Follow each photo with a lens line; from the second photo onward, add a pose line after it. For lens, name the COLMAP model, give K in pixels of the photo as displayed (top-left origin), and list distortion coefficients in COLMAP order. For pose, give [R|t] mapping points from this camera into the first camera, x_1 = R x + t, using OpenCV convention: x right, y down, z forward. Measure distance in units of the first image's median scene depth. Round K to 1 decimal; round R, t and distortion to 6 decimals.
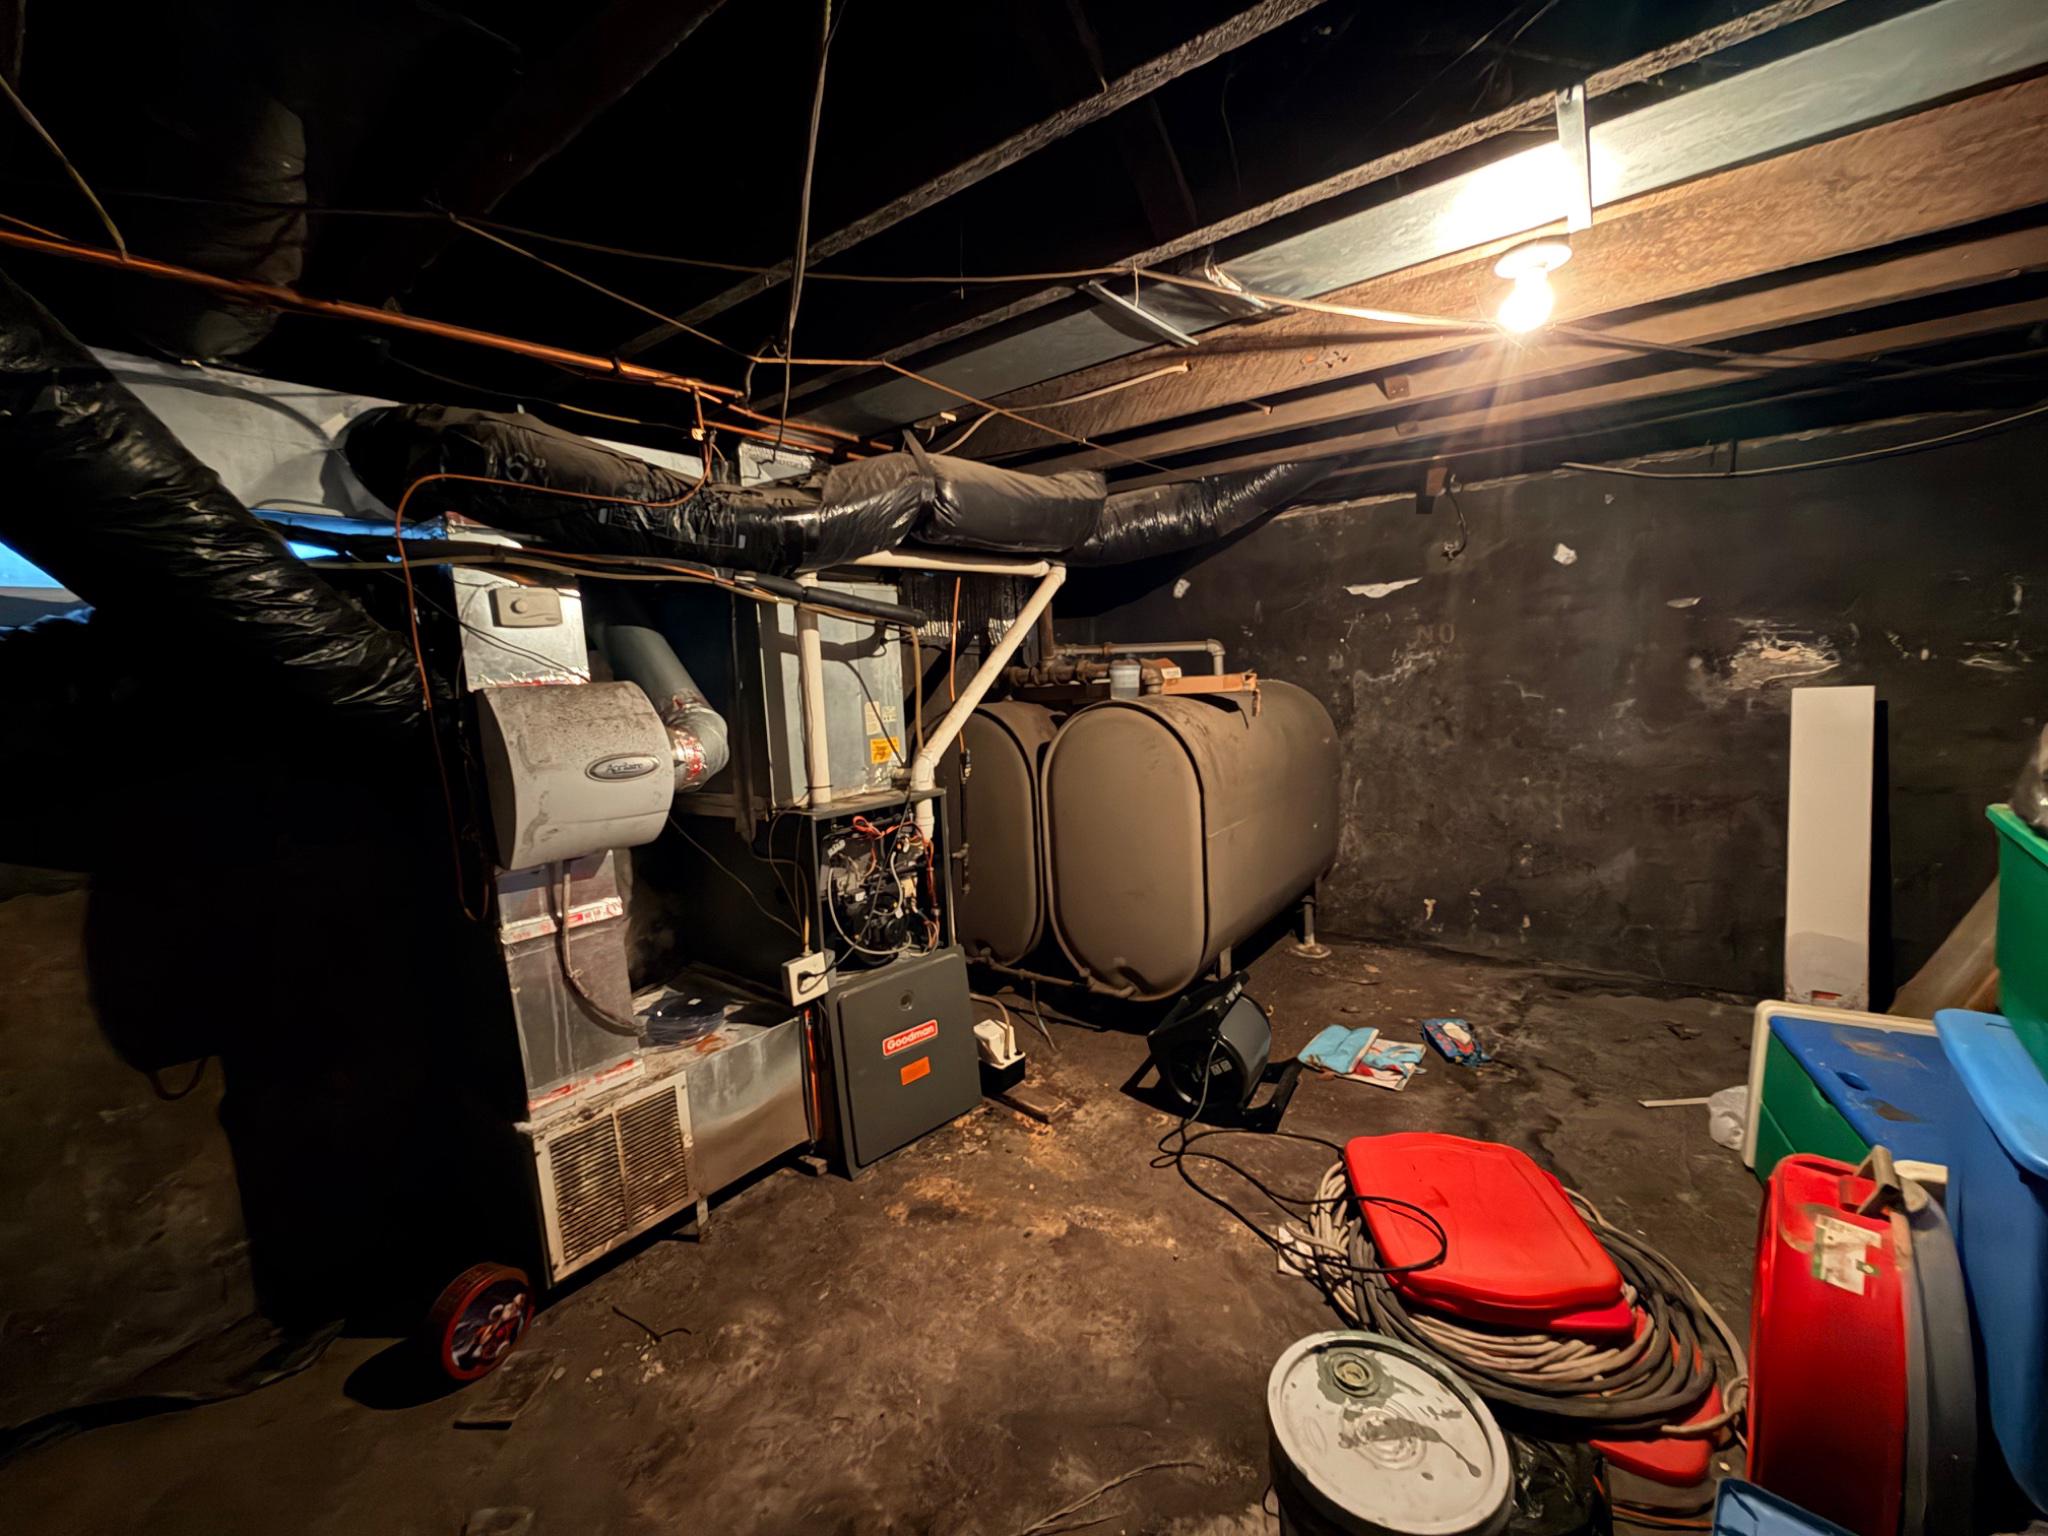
lens RADIAL K [[826.4, 0, 1024.0], [0, 826.4, 768.0], [0, 0, 1]] dist [0.001616, 0.000660]
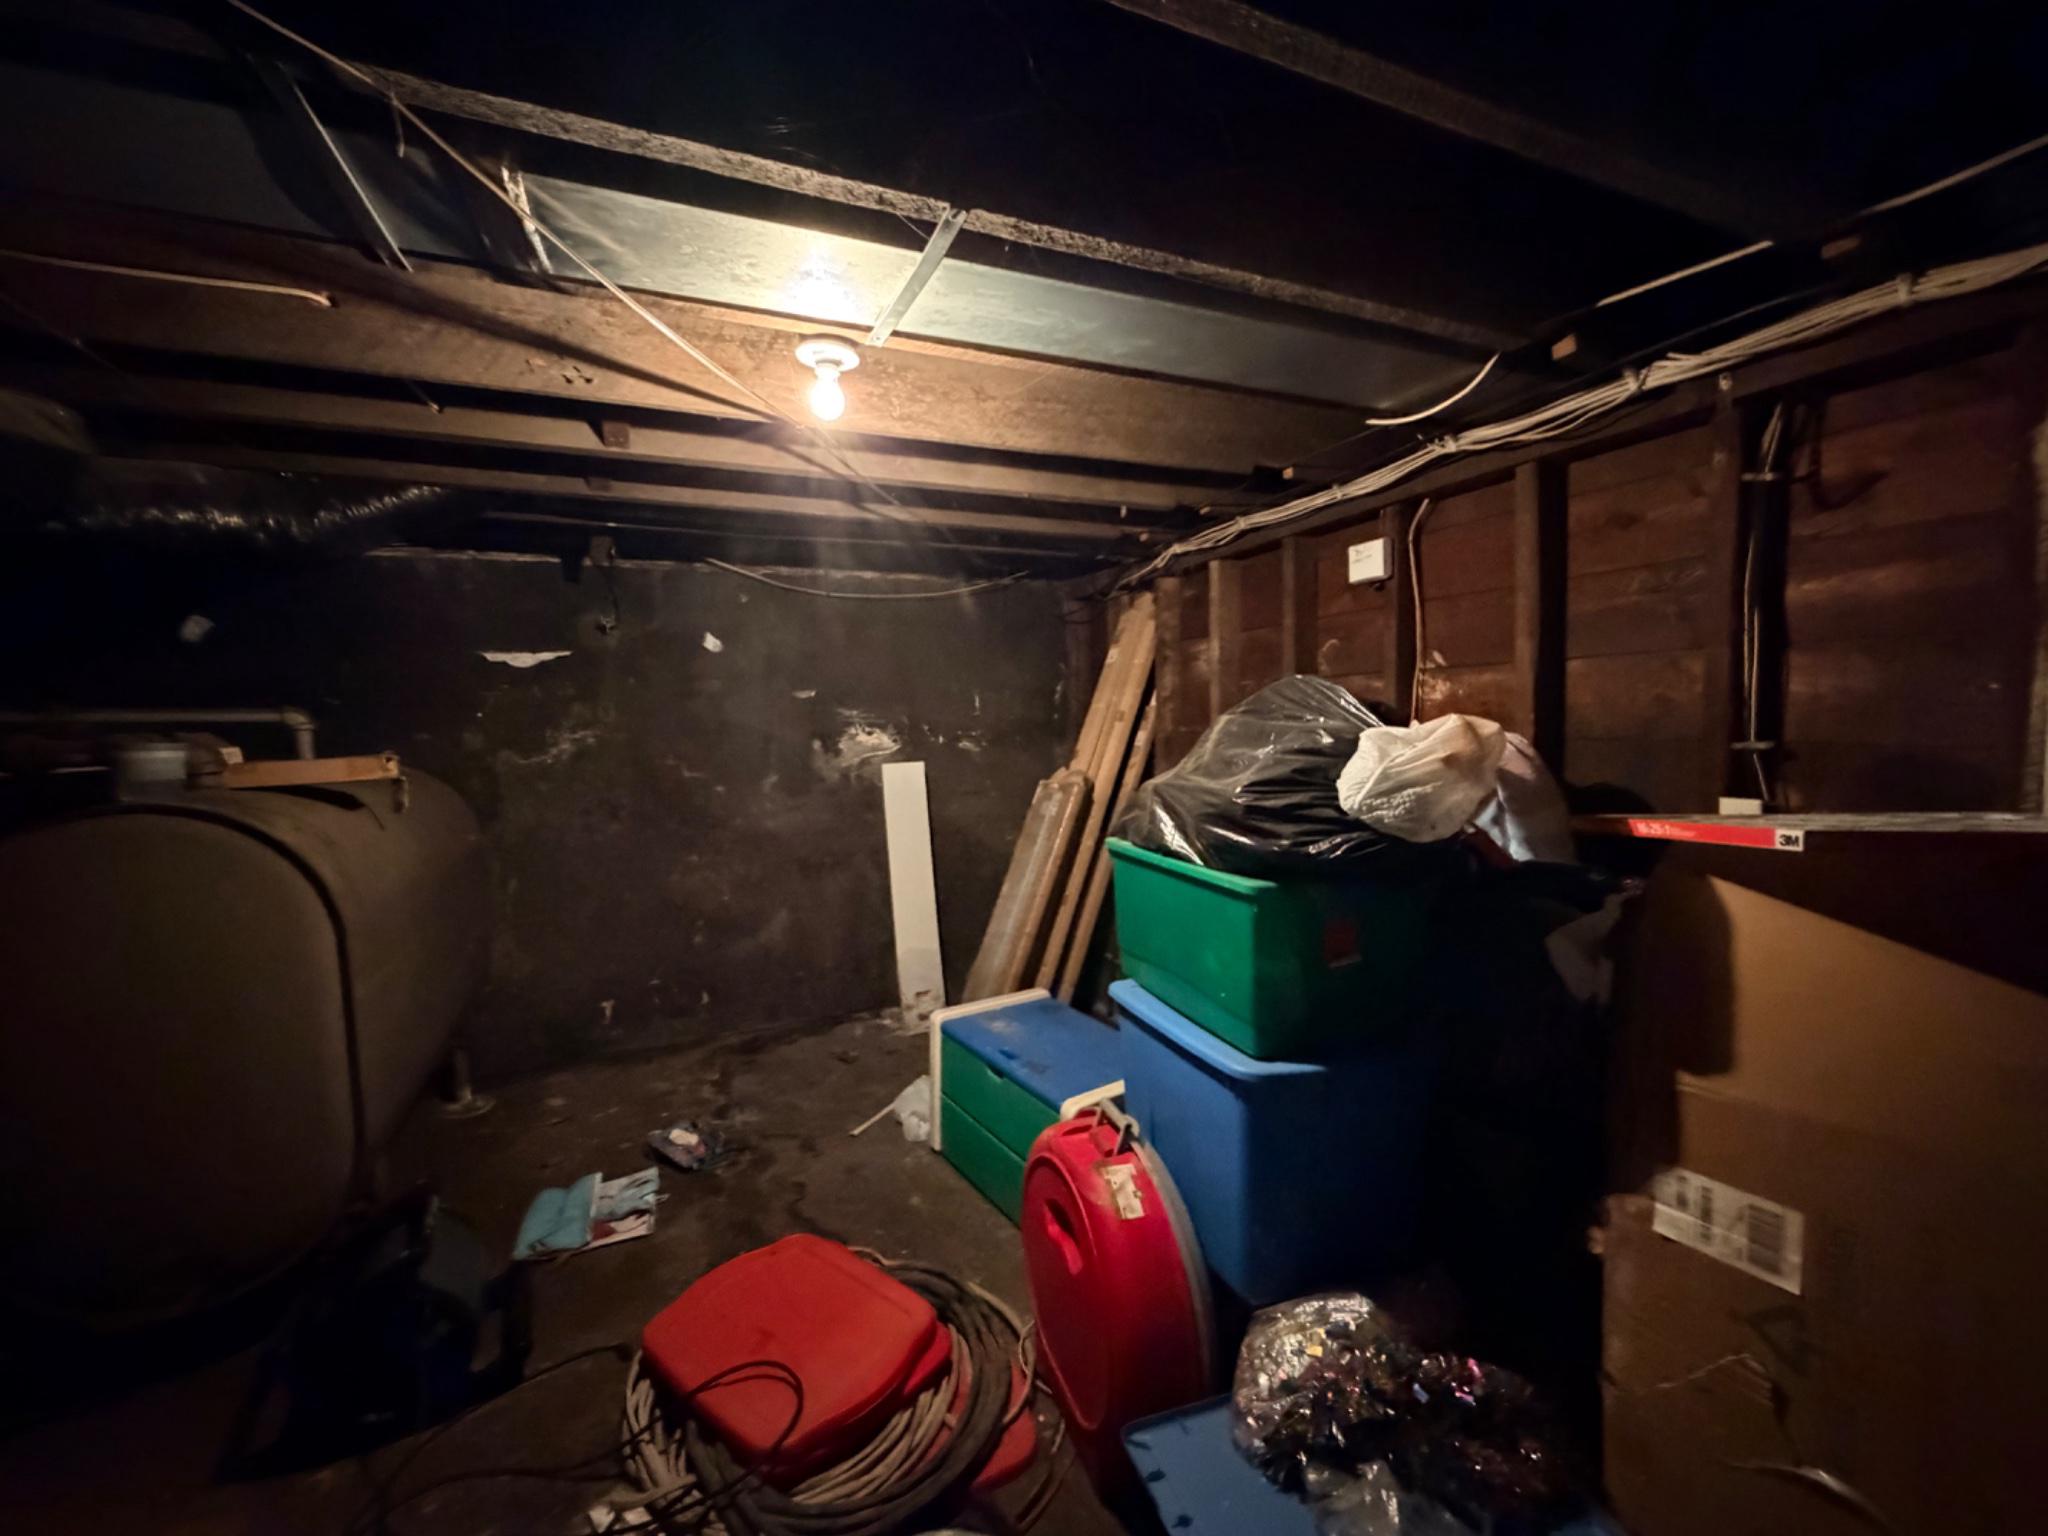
lens RADIAL K [[819.1, 0, 1024.0], [0, 819.1, 768.0], [0, 0, 1]] dist [0.001268, 0.000195]
pose [[0.491696, -0.019997, 0.870537, -0.084081], [0.104233, 0.993900, -0.036042, -0.020308], [-0.864506, 0.108460, 0.490781, 0.174337]]
